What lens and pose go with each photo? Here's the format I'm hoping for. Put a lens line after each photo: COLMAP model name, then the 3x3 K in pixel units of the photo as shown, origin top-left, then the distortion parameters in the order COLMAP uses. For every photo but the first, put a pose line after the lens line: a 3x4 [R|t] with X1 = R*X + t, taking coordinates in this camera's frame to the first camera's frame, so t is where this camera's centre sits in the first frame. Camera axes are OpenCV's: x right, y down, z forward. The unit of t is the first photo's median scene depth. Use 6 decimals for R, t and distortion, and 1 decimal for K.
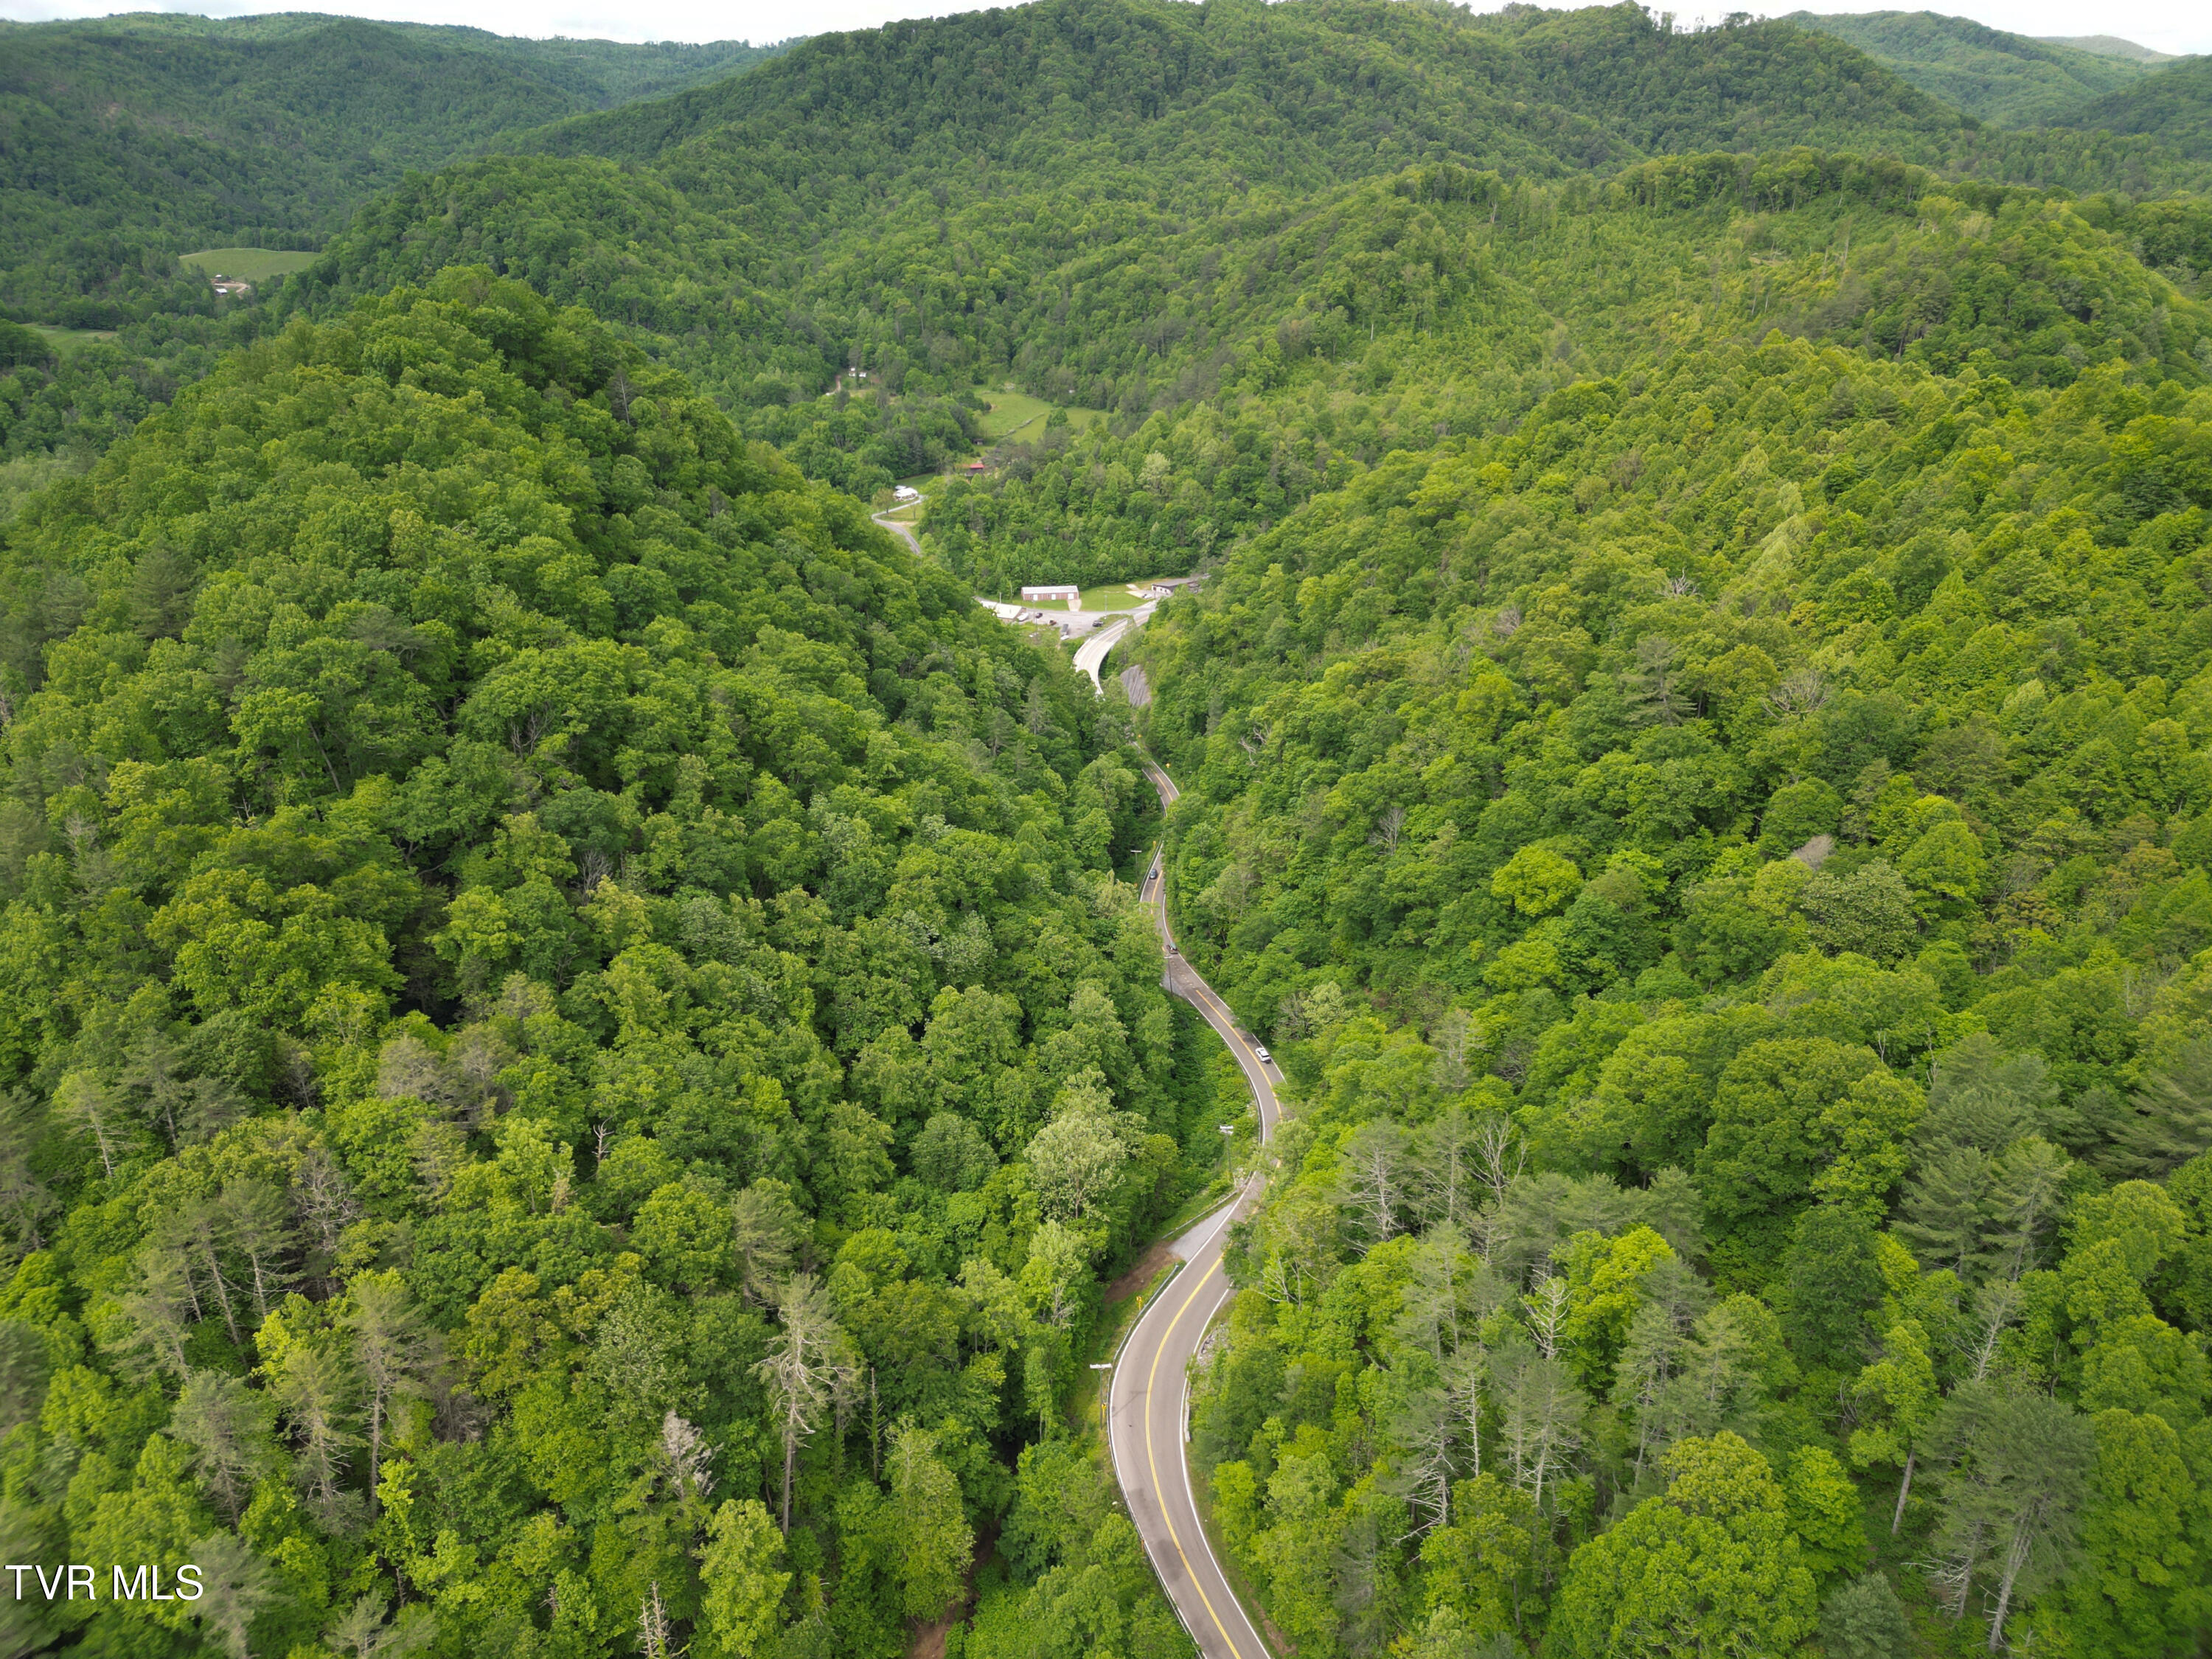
lens RADIAL K [[1466.9, 0, 1101.7], [0, 1466.9, 843.8], [0, 0, 1]] dist [0.304405, -0.322869]
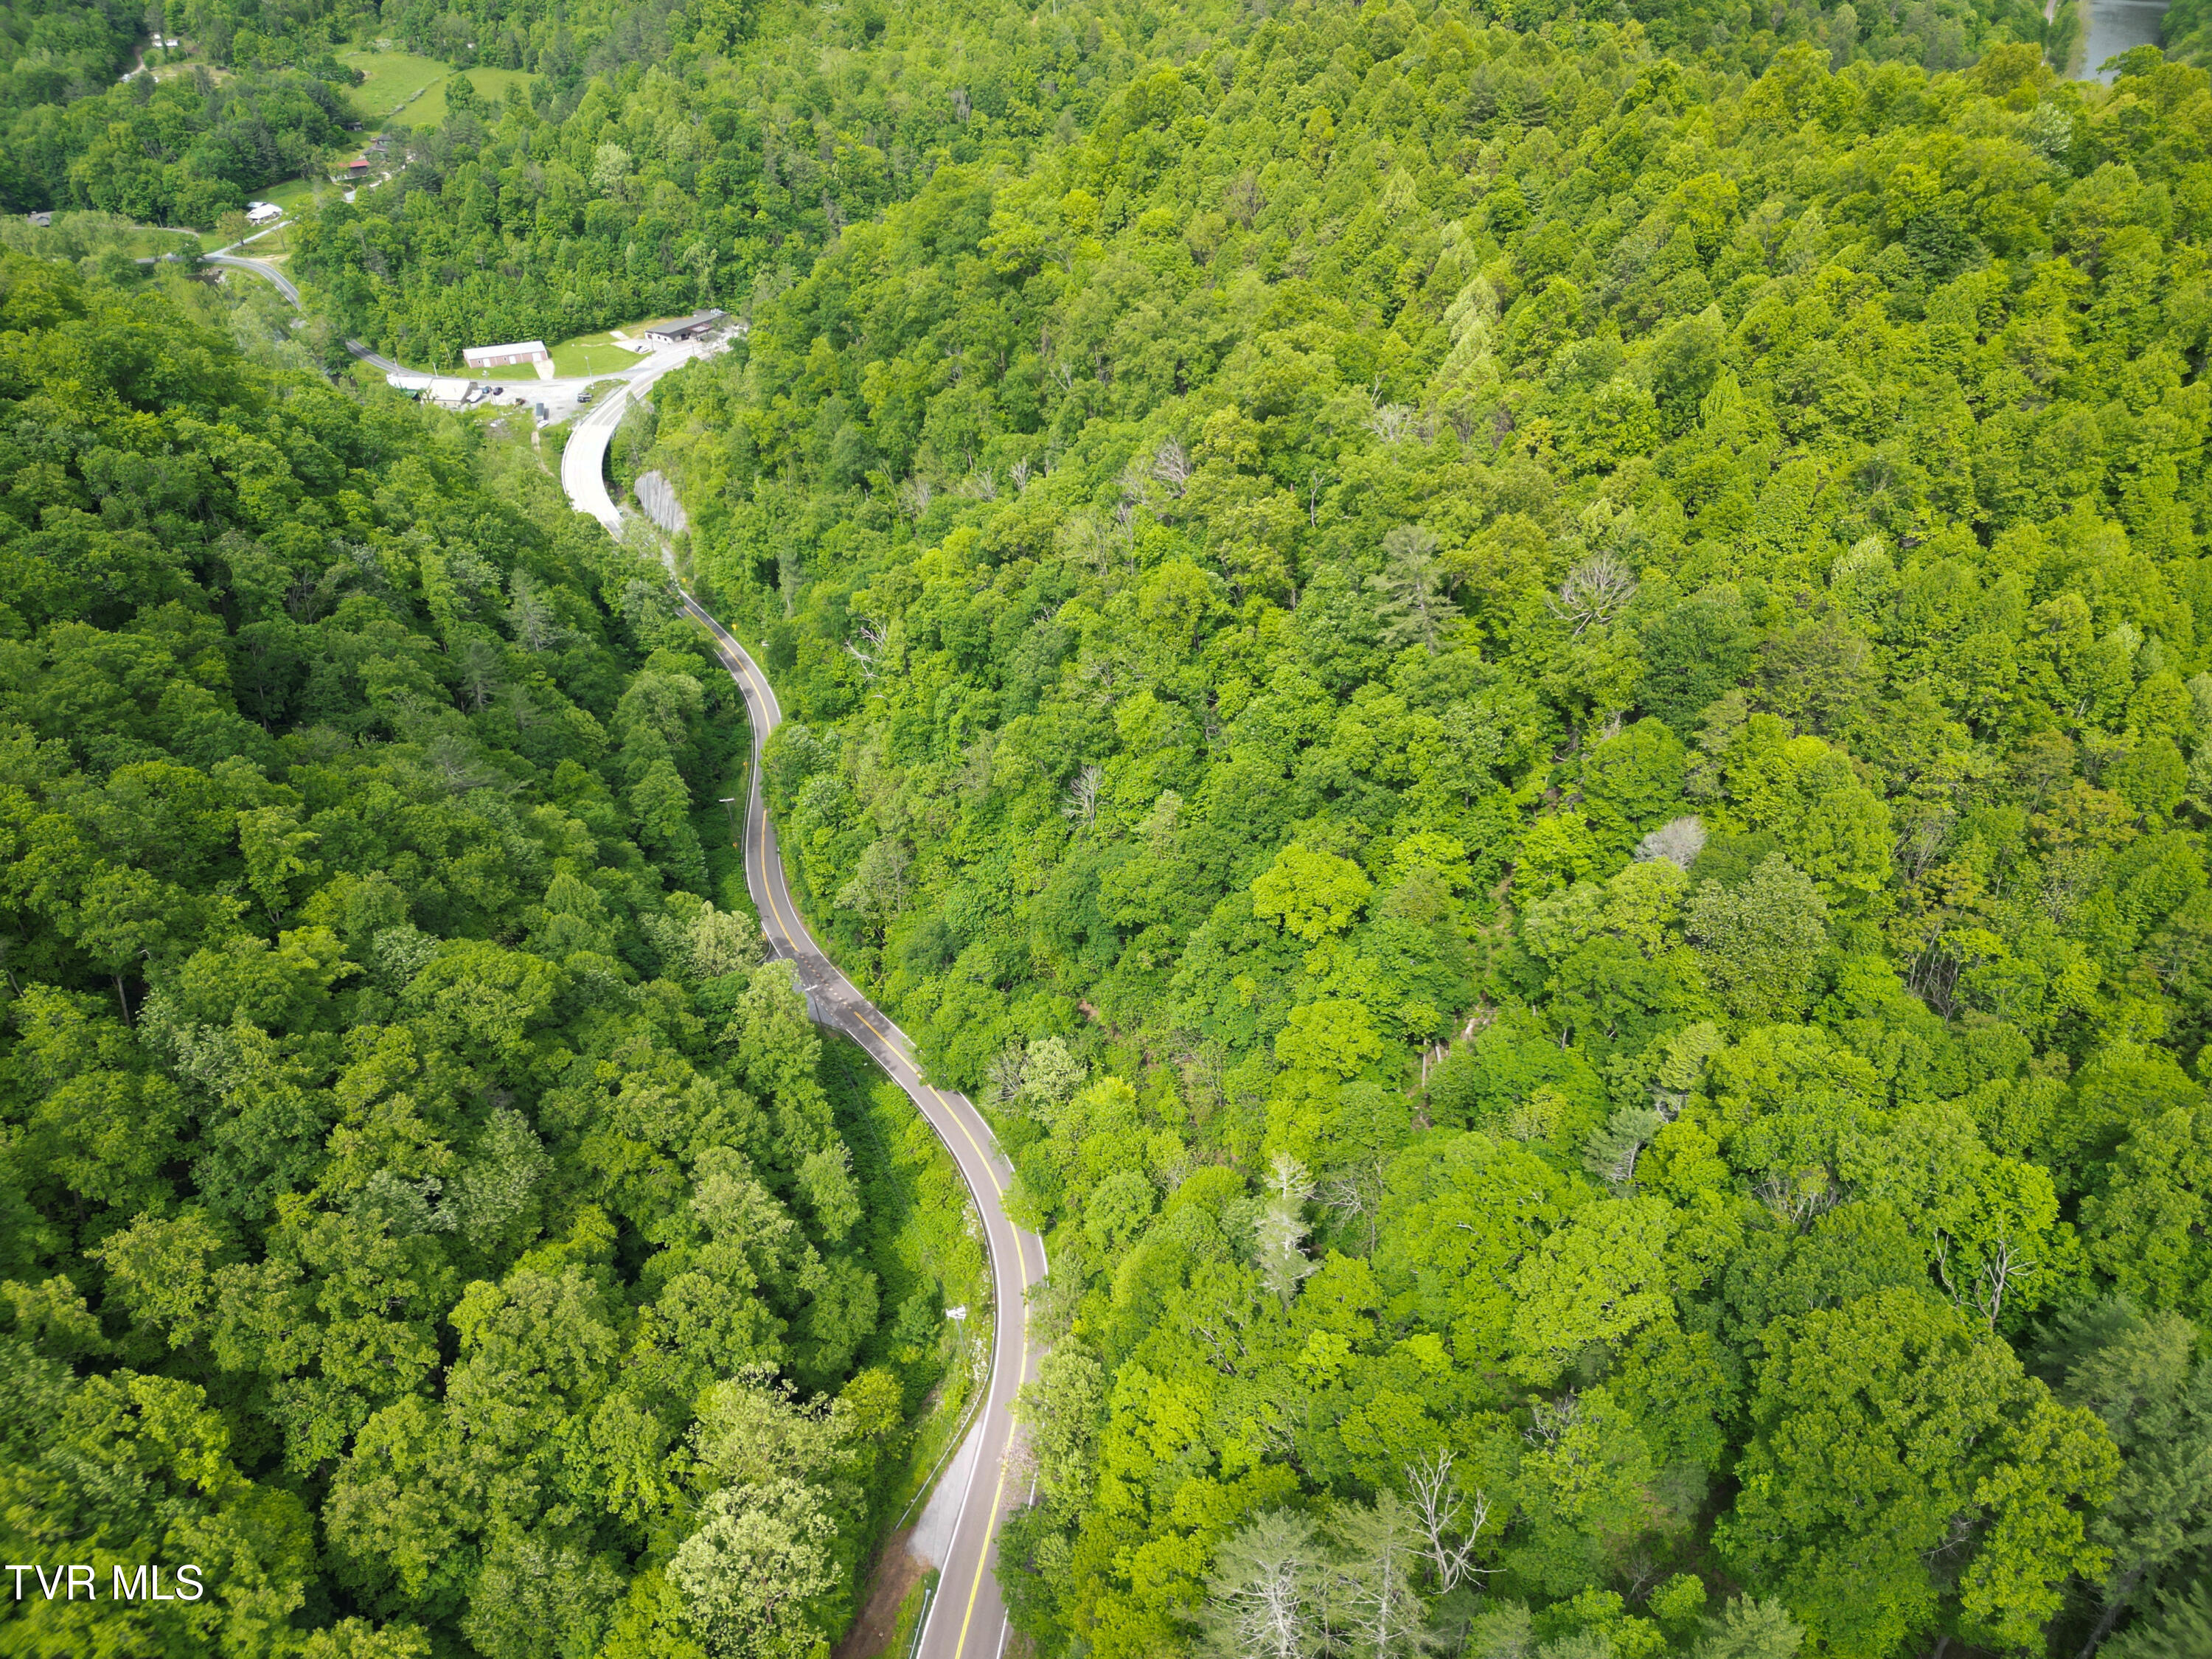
lens RADIAL K [[1466.9, 0, 1101.7], [0, 1466.9, 843.8], [0, 0, 1]] dist [0.304405, -0.322869]
pose [[0.947572, -0.191878, 0.255518, 0.006770], [0.136329, 0.965968, 0.219817, -0.116375], [-0.289000, -0.173458, 0.941484, 0.234763]]
